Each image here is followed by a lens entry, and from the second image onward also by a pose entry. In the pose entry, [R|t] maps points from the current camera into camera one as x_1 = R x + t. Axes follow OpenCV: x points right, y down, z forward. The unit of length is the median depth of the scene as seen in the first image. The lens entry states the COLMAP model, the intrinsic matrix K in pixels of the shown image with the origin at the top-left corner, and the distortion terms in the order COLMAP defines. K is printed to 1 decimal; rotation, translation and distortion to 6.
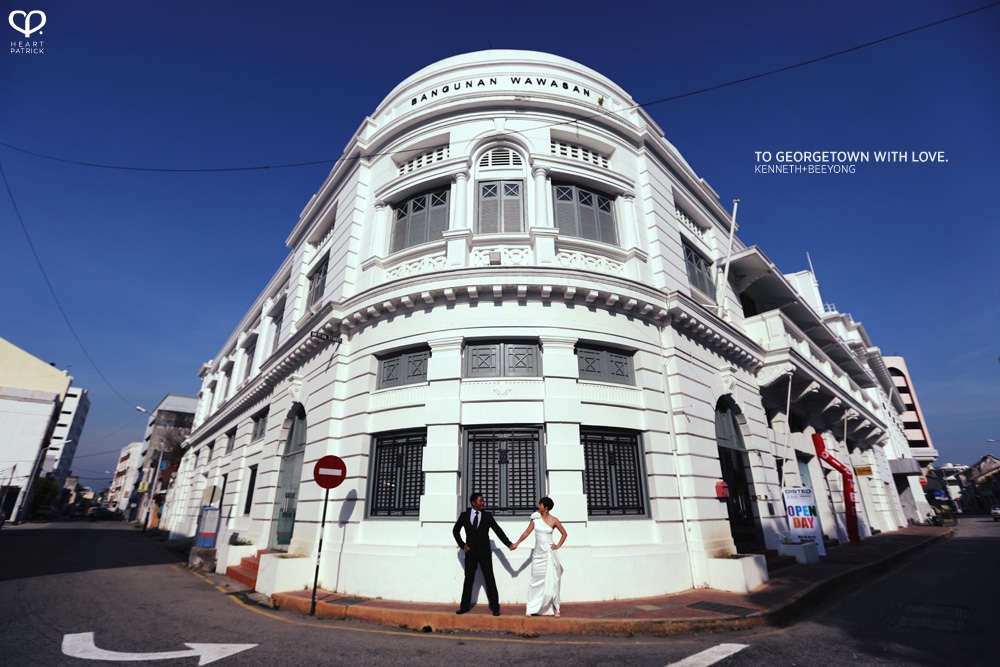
lens RADIAL K [[466.8, 0, 500.0], [0, 466.8, 333.5], [0, 0, 1]] dist [-0.070682, -0.000005]
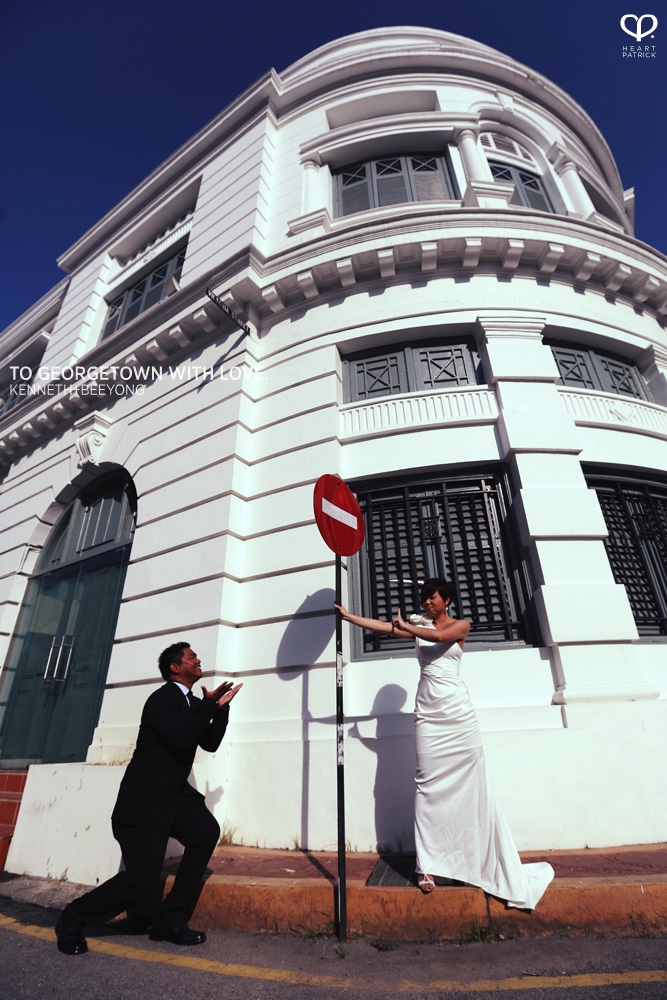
lens RADIAL K [[499.3, 0, 333.5], [0, 499.3, 500.0], [0, 0, 1]] dist [-0.037169, 0.000250]
pose [[0.954067, 0.135646, 0.267127, -0.356719], [-0.099375, 0.984434, -0.144966, 0.260006], [-0.282633, 0.111762, 0.952695, 0.440753]]
